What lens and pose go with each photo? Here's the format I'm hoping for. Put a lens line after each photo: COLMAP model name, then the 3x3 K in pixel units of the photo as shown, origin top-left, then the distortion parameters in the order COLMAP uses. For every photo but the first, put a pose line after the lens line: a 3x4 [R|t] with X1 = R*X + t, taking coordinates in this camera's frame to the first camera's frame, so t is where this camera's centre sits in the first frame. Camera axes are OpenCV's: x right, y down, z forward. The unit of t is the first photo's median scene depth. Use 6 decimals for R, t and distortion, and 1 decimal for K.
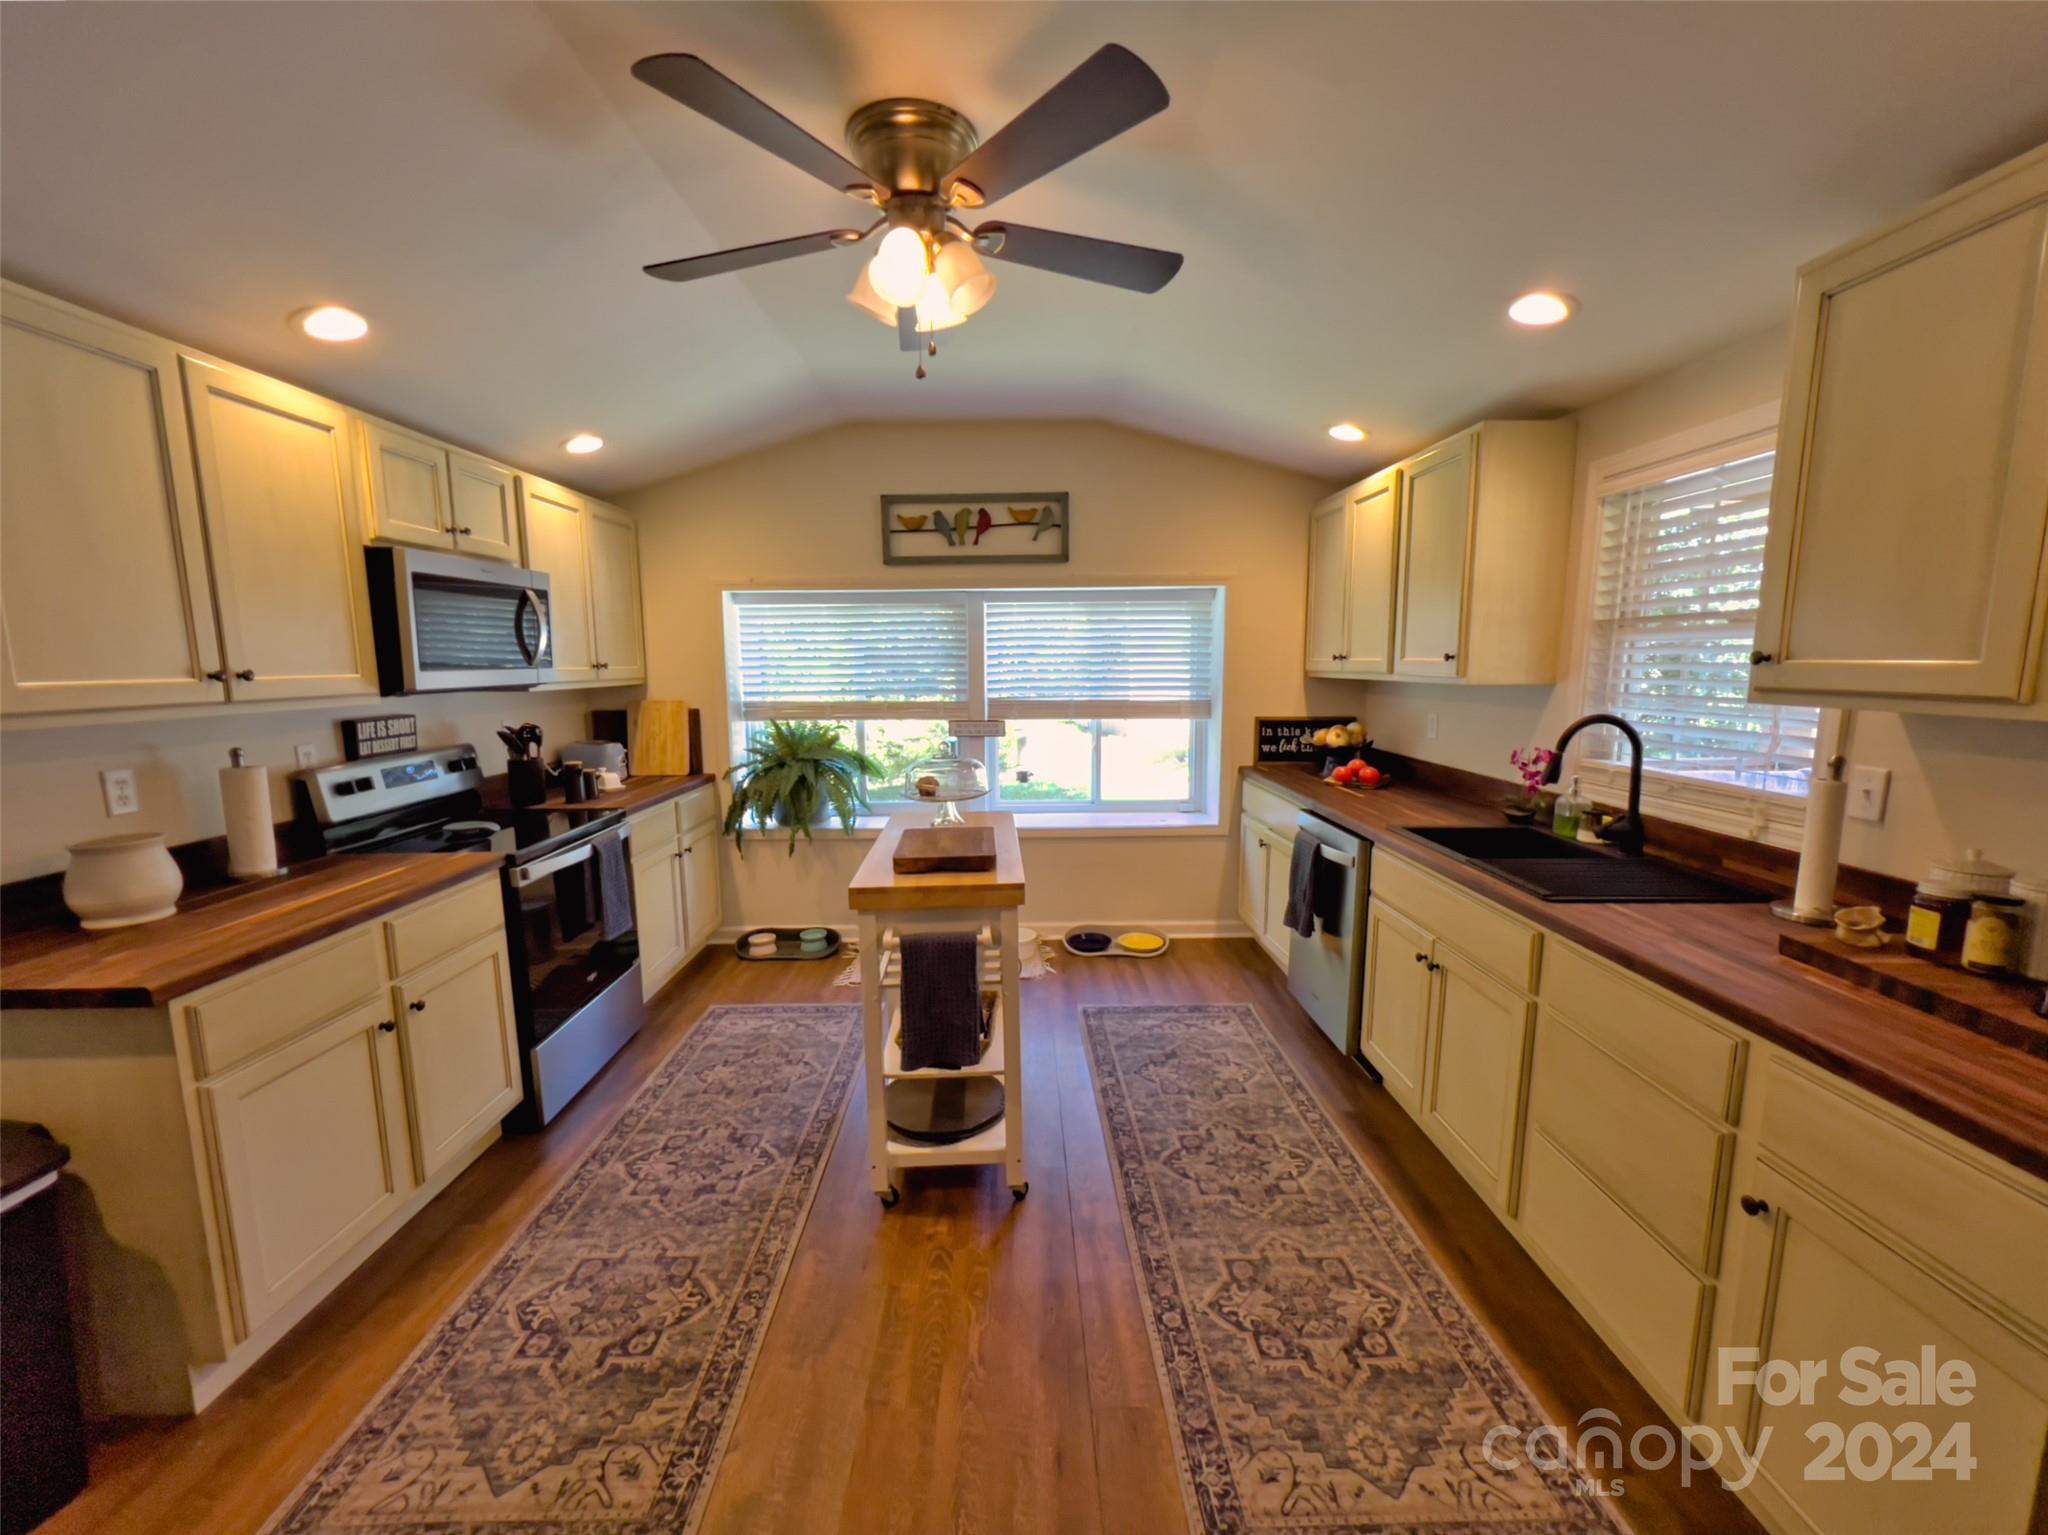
lens RADIAL K [[831.2, 0, 1024.0], [0, 831.2, 767.5], [0, 0, 1]] dist [0.000239, 0.000147]
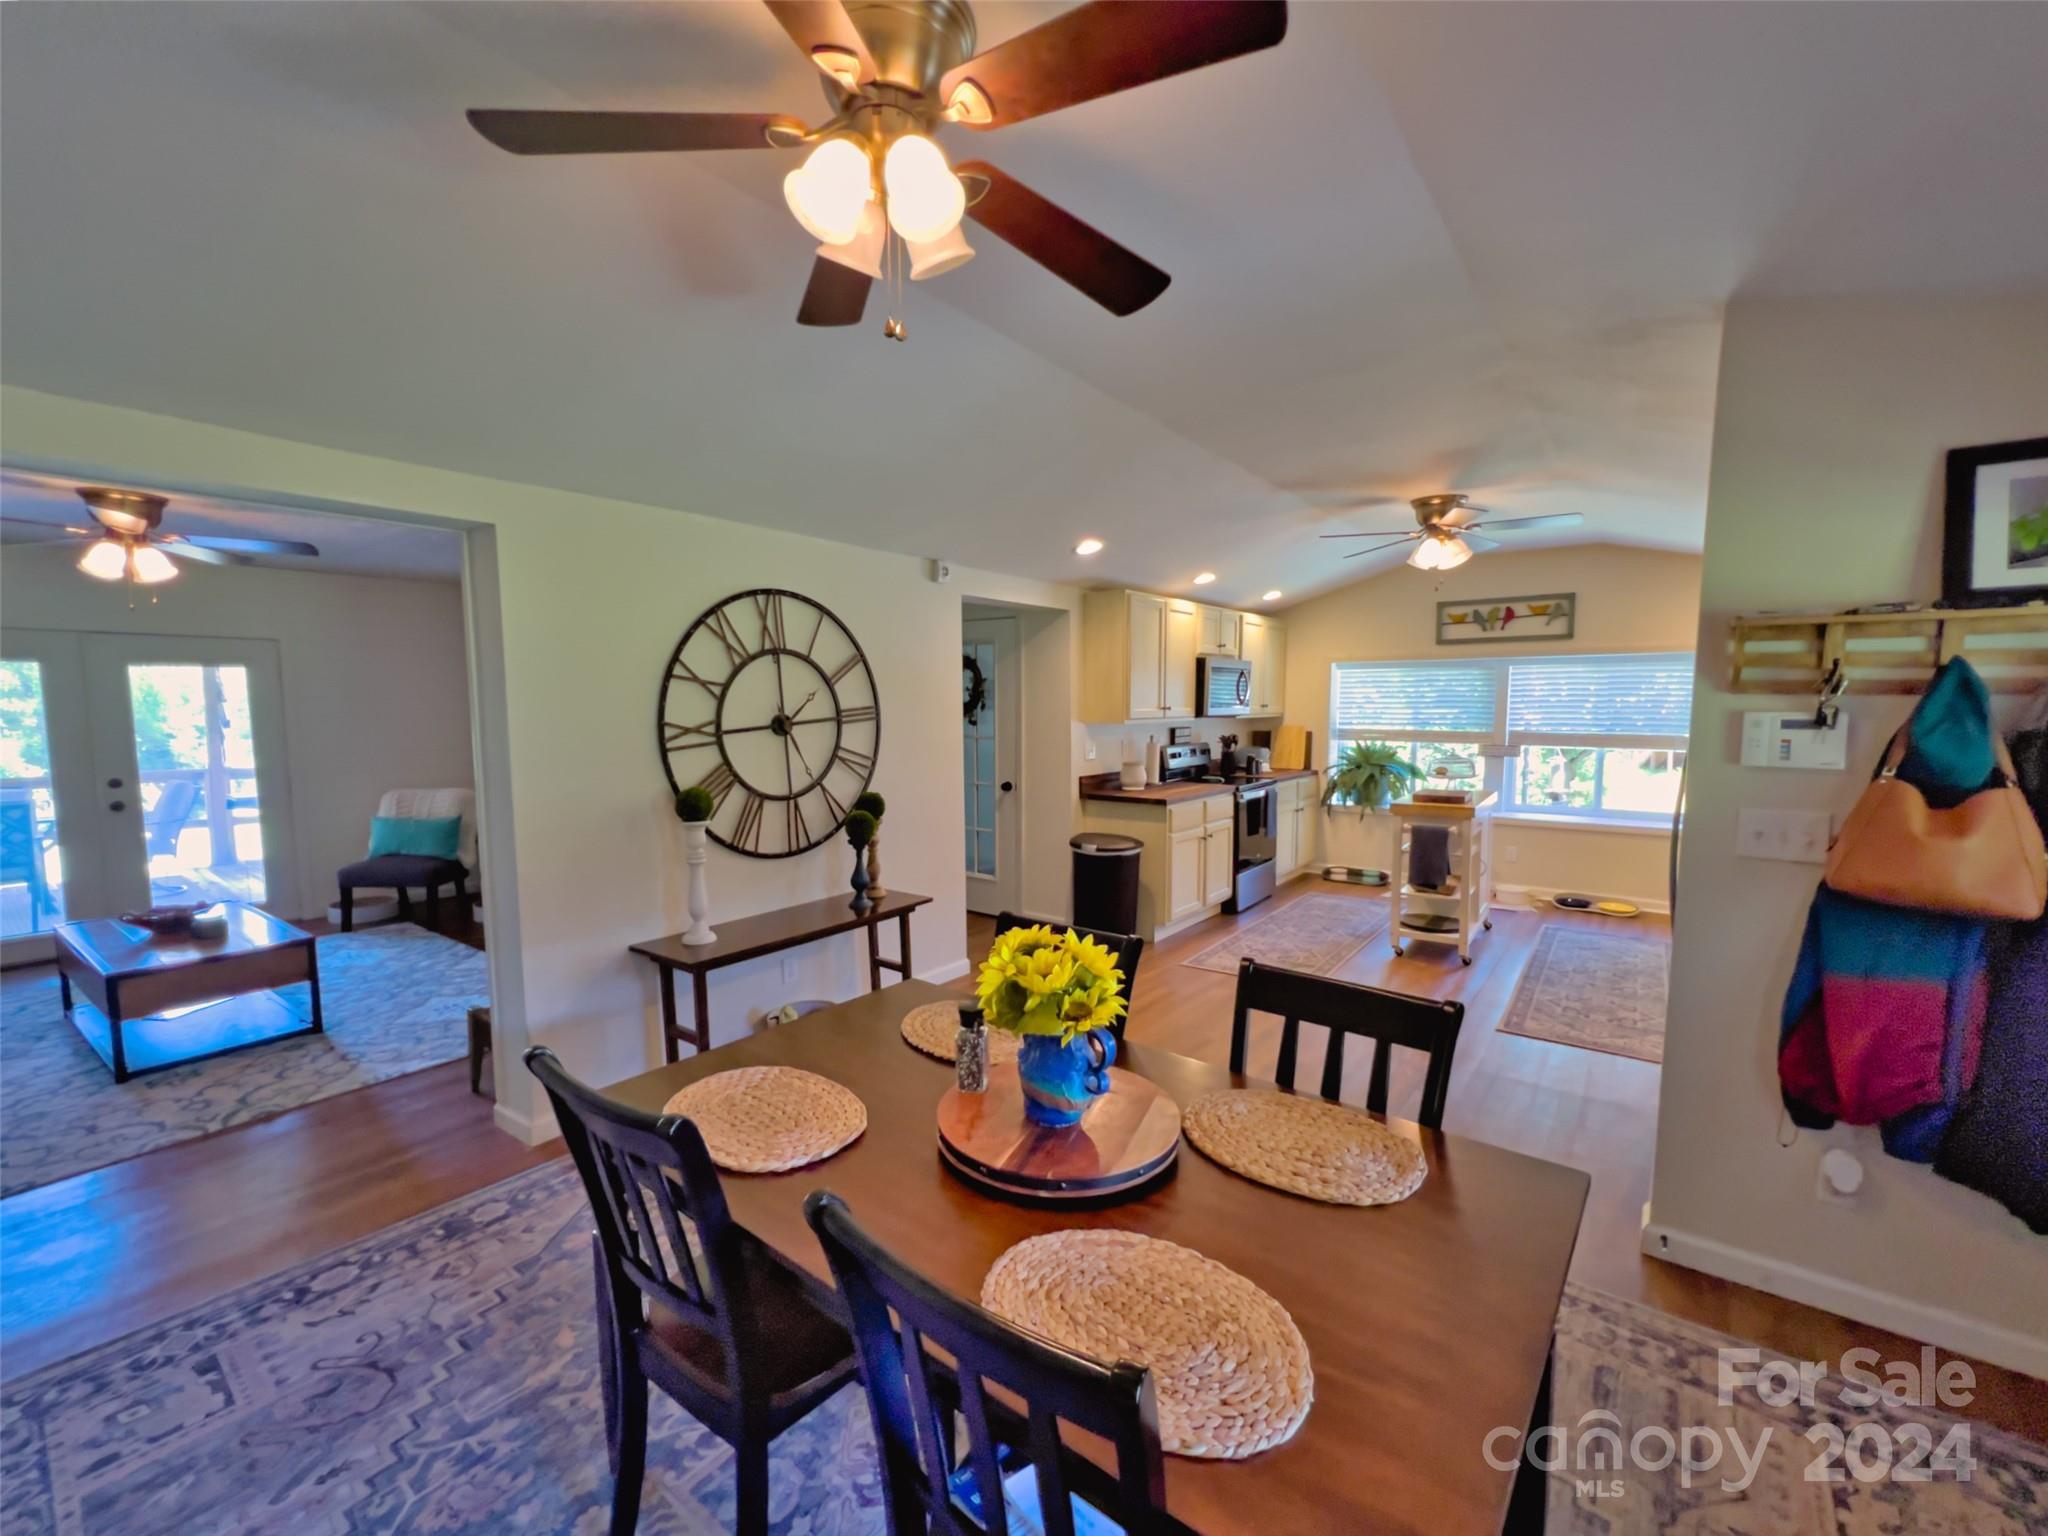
lens RADIAL K [[860.8, 0, 1012.2], [0, 860.8, 777.3], [0, 0, 1]] dist [0.000464, -0.000153]
pose [[0.788885, 0.061294, -0.611476, 0.226800], [-0.085443, 0.996289, -0.010365, 0.101459], [0.608572, 0.060423, 0.791195, -0.828650]]
